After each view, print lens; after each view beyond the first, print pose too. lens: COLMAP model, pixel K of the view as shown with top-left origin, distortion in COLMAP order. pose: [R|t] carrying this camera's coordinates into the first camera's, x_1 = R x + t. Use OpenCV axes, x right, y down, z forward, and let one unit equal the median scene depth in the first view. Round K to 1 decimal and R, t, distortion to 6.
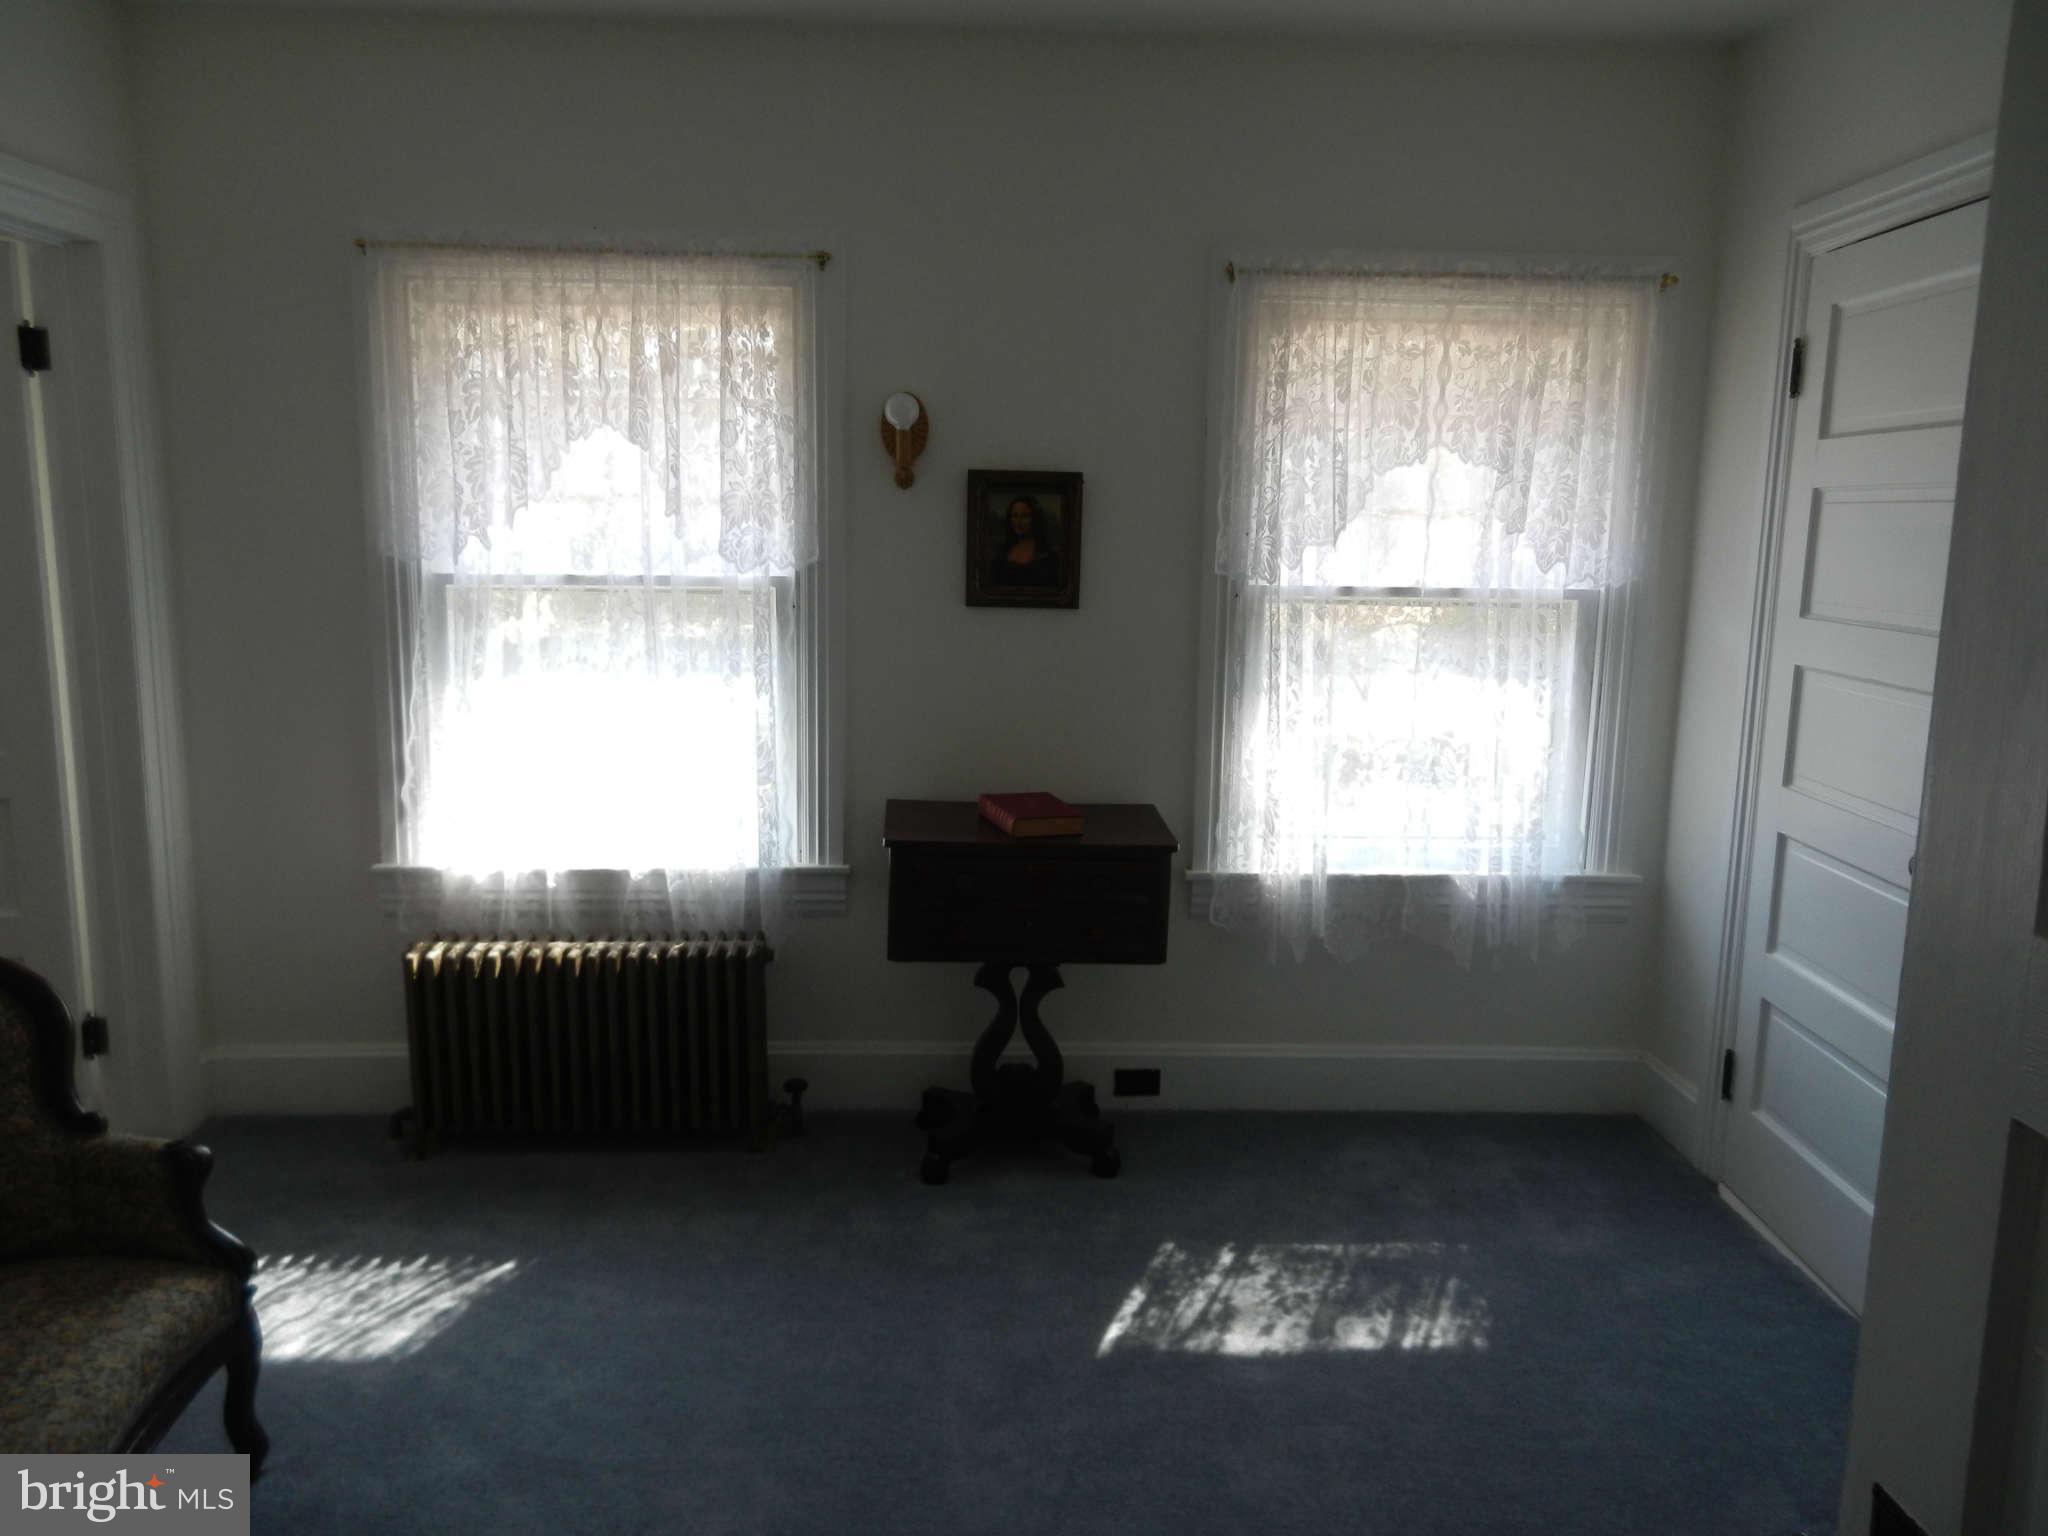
lens RADIAL K [[1553.5, 0, 1021.7], [0, 1553.5, 763.6], [0, 0, 1]] dist [0.011605, 0.018149]
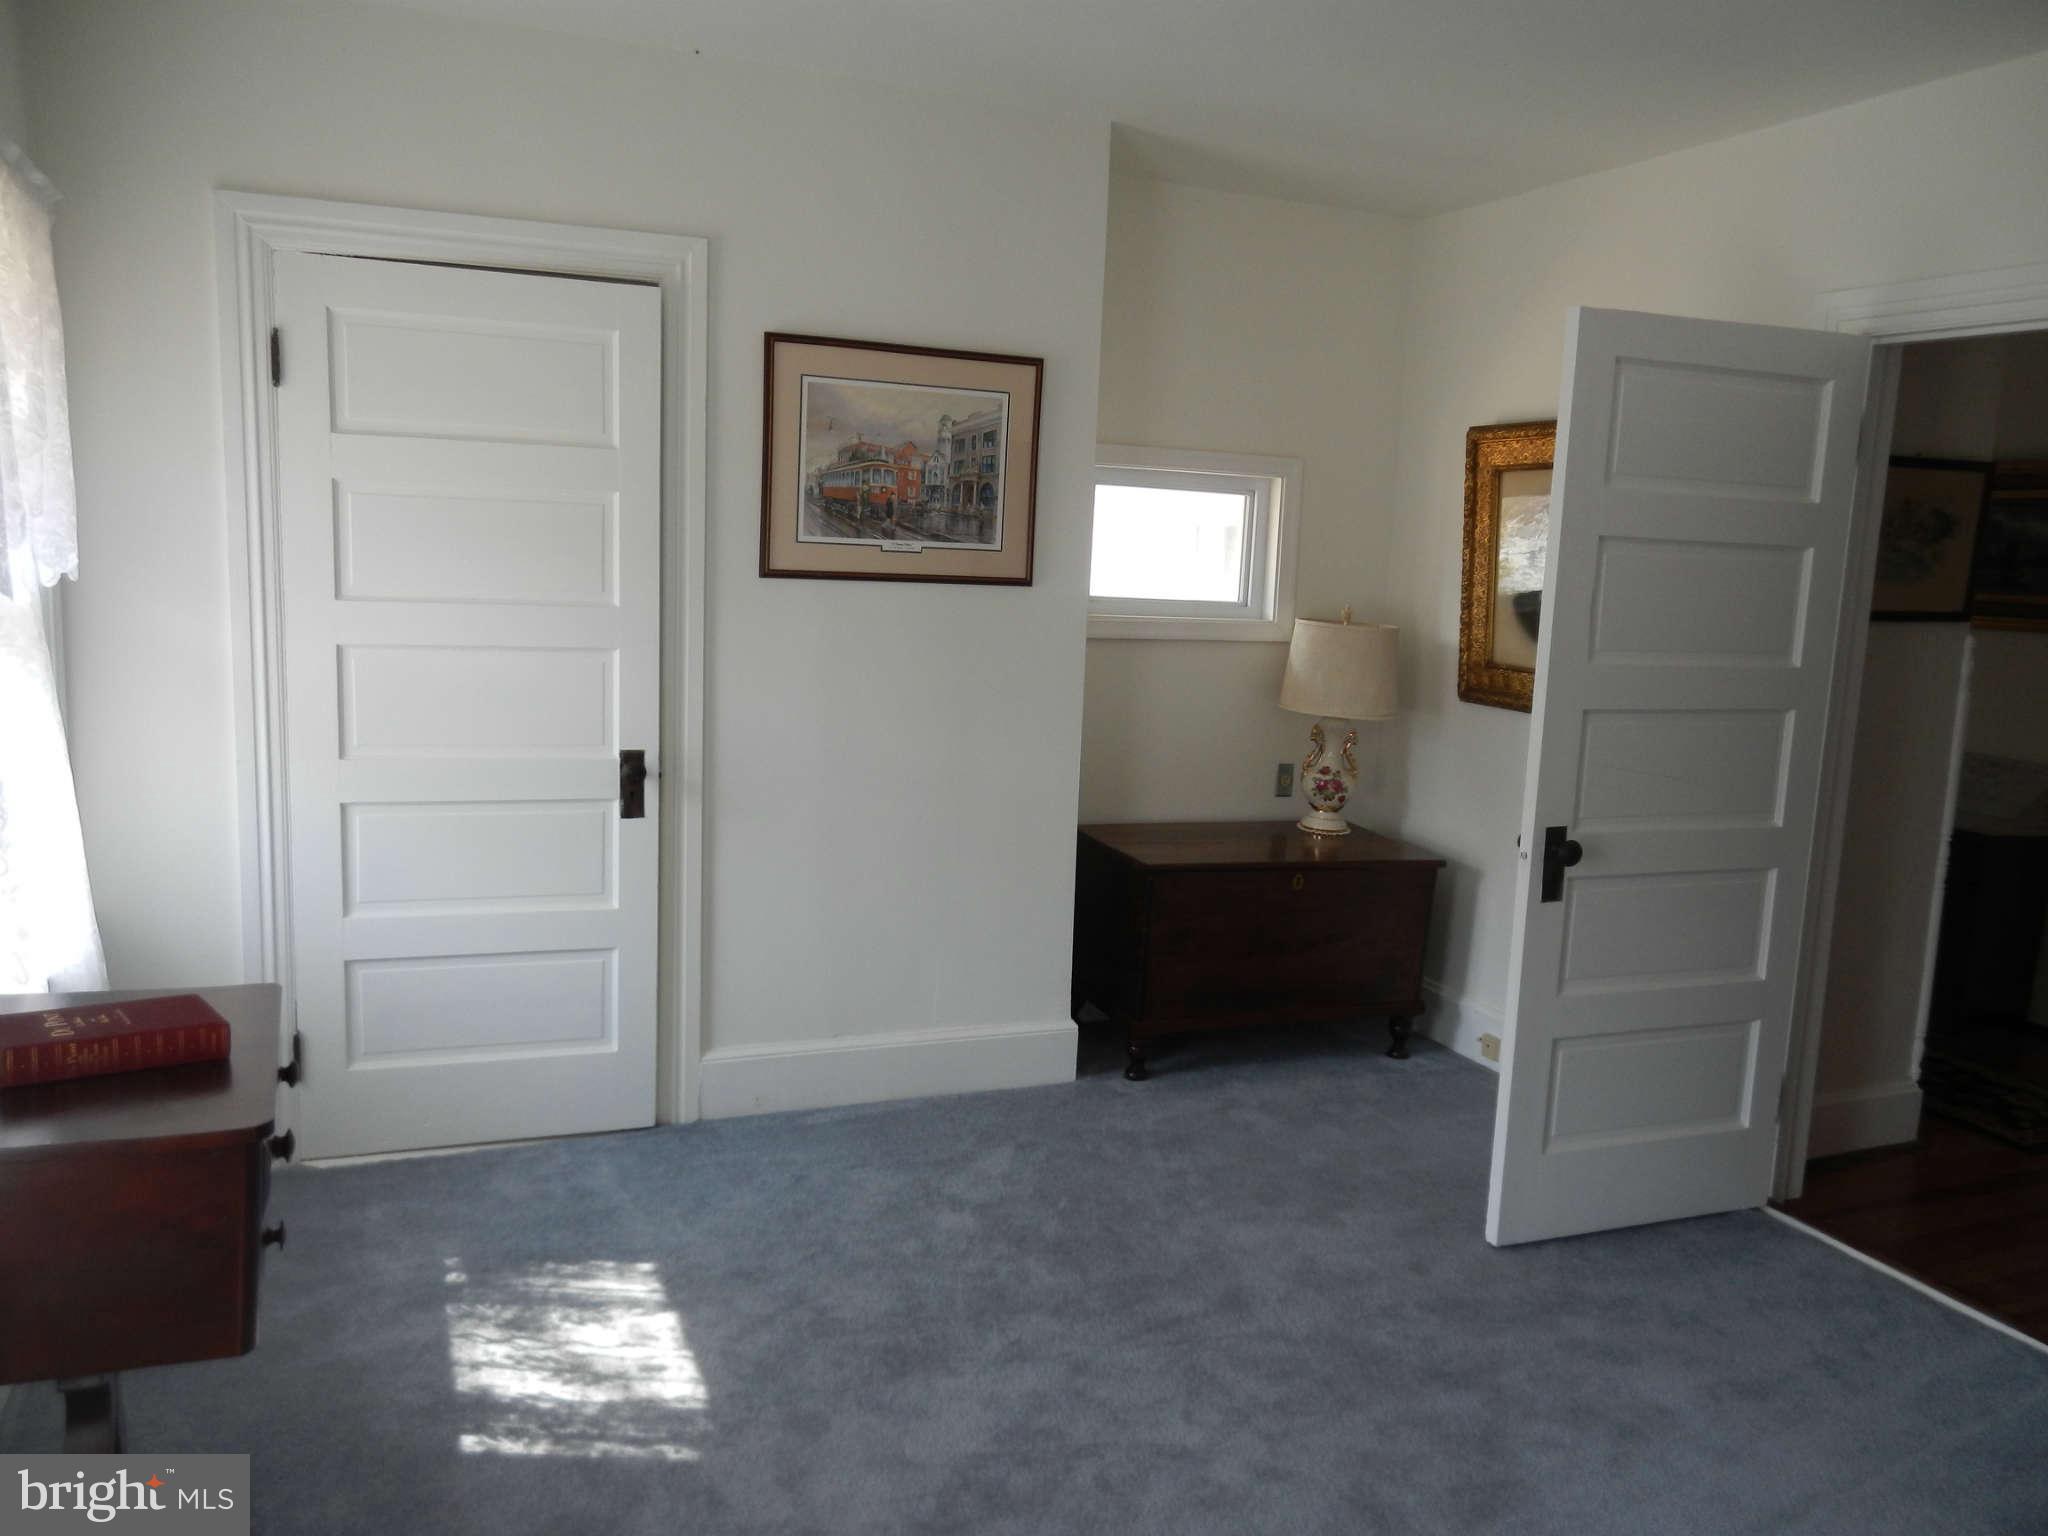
lens RADIAL K [[1553.5, 0, 1021.7], [0, 1553.5, 763.6], [0, 0, 1]] dist [0.011605, 0.018149]
pose [[-0.362038, -0.167212, 0.917044, -0.687013], [0.107717, 0.969685, 0.219336, -0.170719], [-0.925919, 0.178189, -0.333051, 0.958663]]
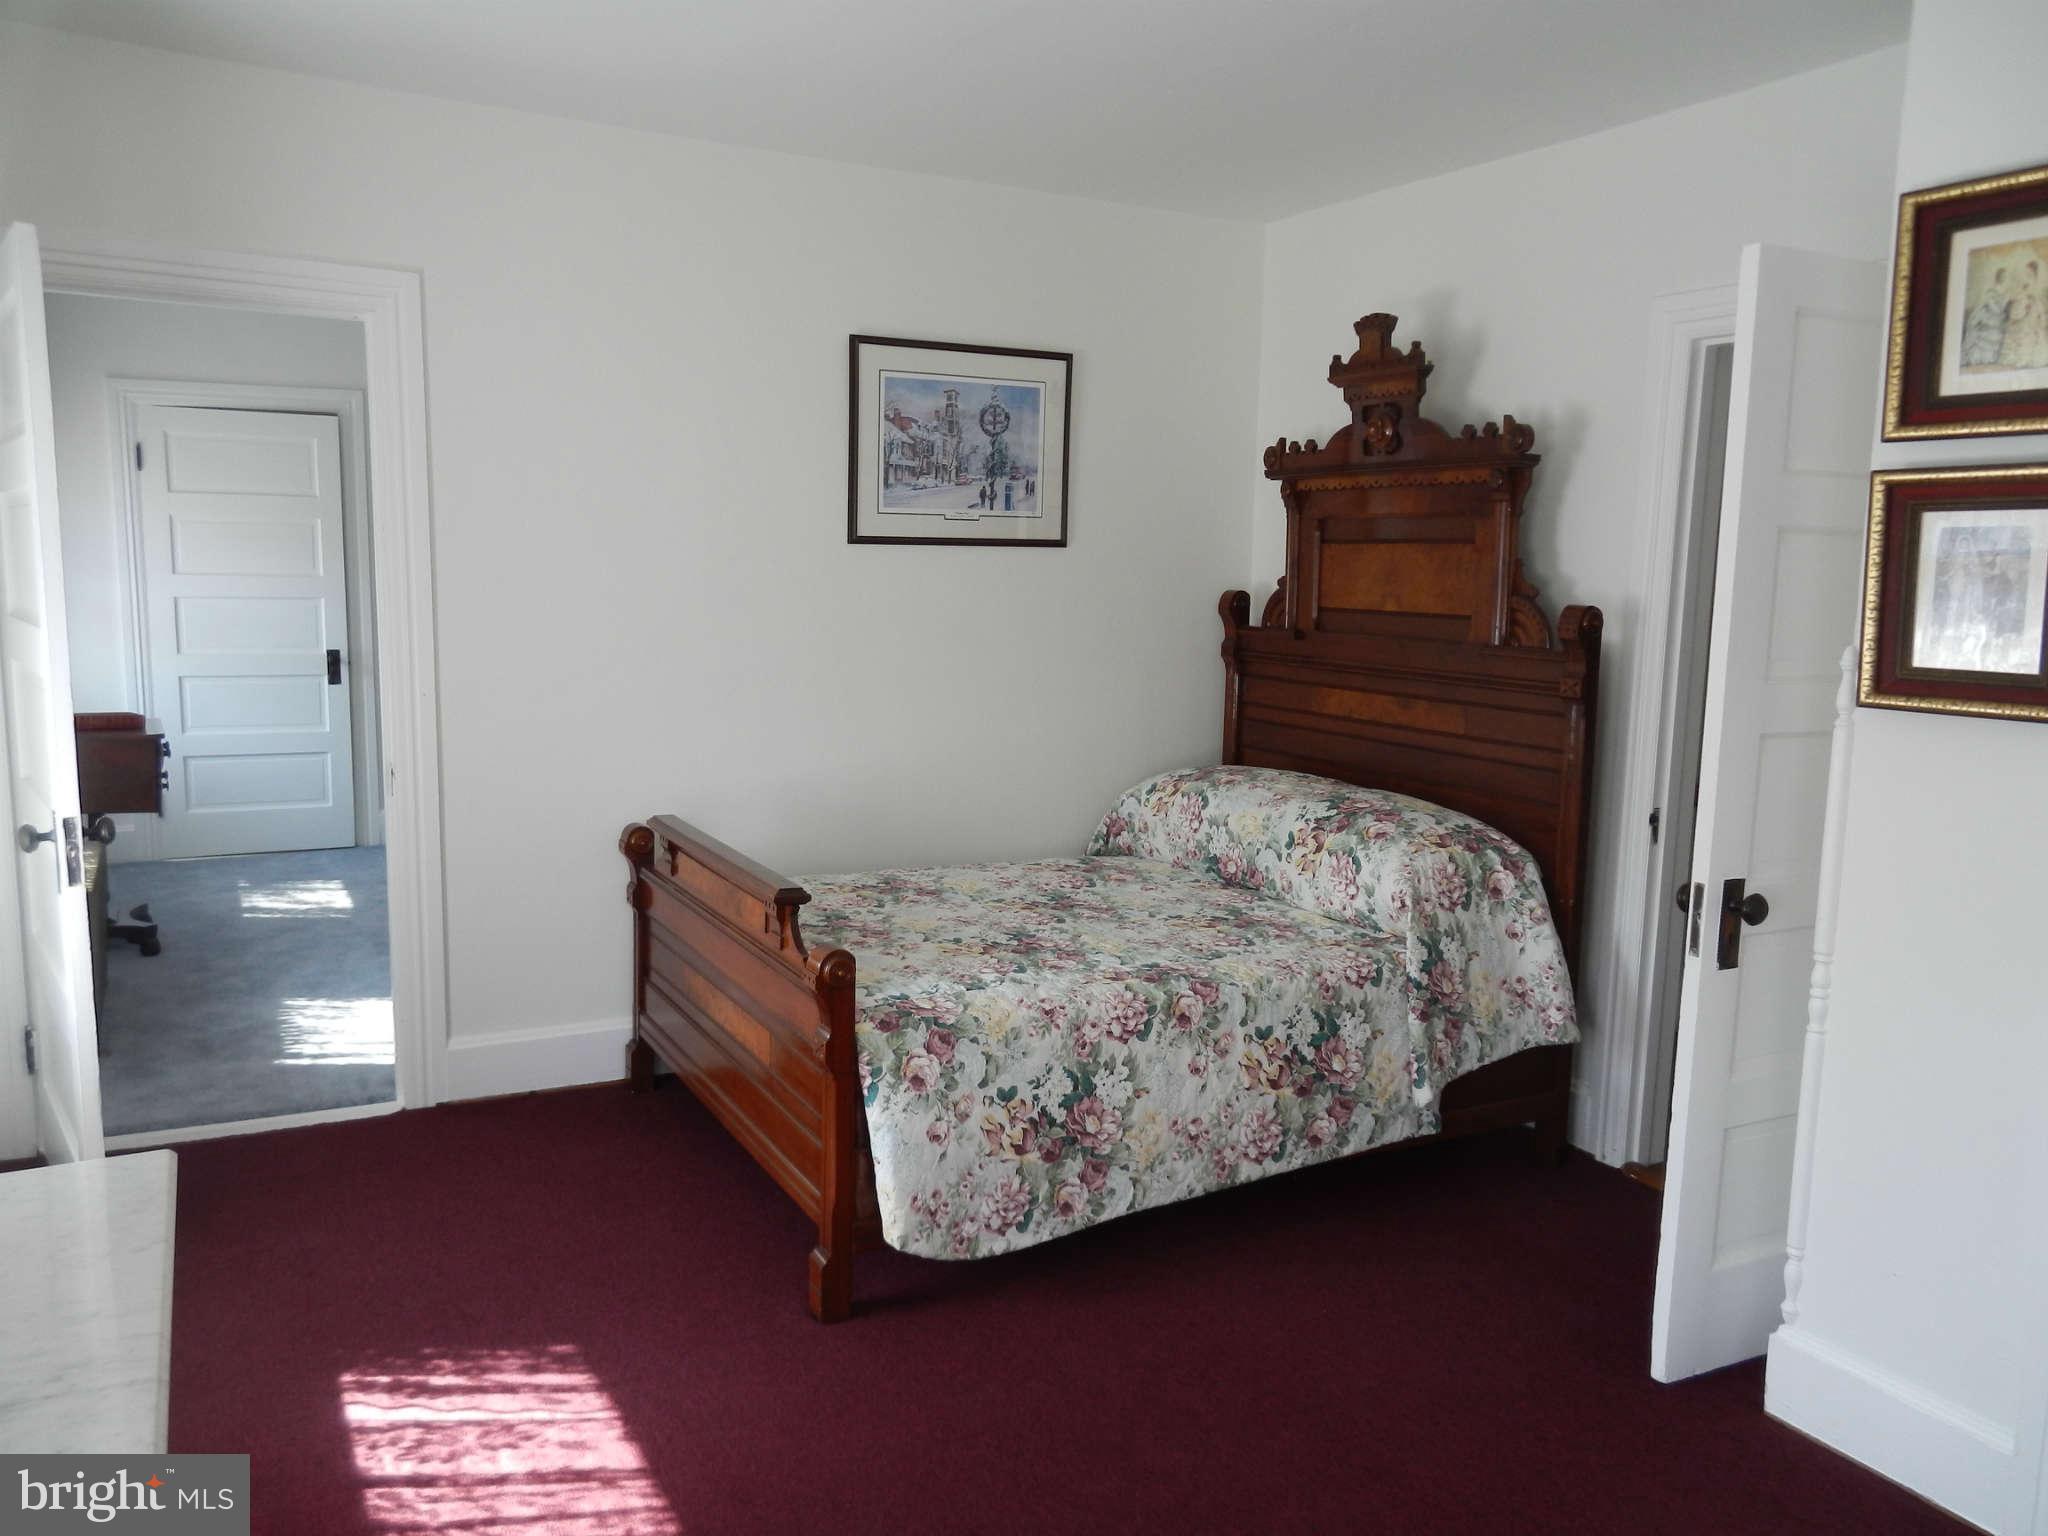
lens RADIAL K [[1553.5, 0, 1021.7], [0, 1553.5, 763.6], [0, 0, 1]] dist [0.011605, 0.018149]
pose [[-0.452735, -0.148042, 0.879269, -2.027830], [0.119382, 0.967177, 0.224313, -0.187934], [-0.883617, 0.206523, -0.420201, 0.941941]]
